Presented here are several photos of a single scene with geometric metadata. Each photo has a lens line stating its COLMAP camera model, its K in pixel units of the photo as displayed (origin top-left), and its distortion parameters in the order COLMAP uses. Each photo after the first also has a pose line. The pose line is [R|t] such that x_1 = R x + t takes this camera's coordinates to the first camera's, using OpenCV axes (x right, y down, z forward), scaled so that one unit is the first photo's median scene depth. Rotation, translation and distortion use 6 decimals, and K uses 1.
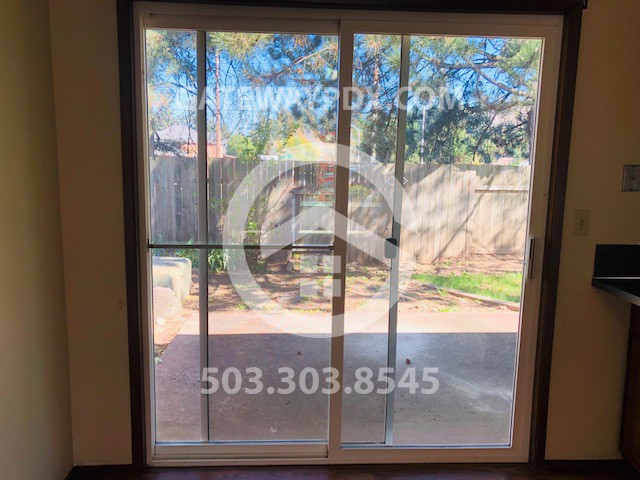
lens RADIAL K [[516.7, 0, 320.0], [0, 516.7, 240.0], [0, 0, 1]] dist [0.014192, 0.003174]
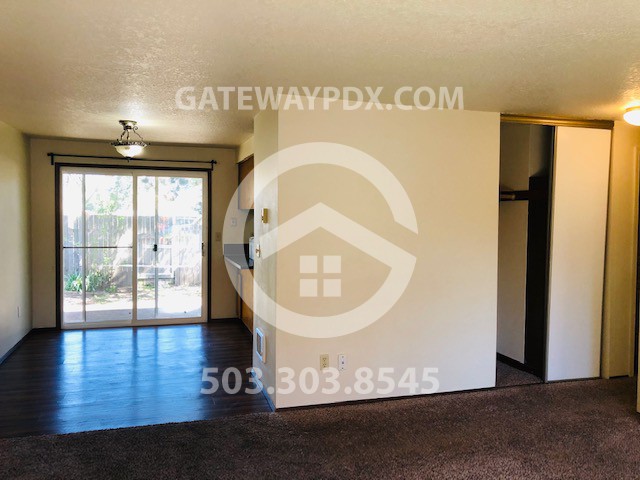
lens RADIAL K [[516.7, 0, 320.0], [0, 516.7, 240.0], [0, 0, 1]] dist [0.014192, 0.003174]
pose [[0.967901, -0.018232, 0.250670, 0.140007], [0.044741, 0.993934, -0.100463, 0.139216], [-0.247318, 0.108453, 0.962846, -0.907025]]
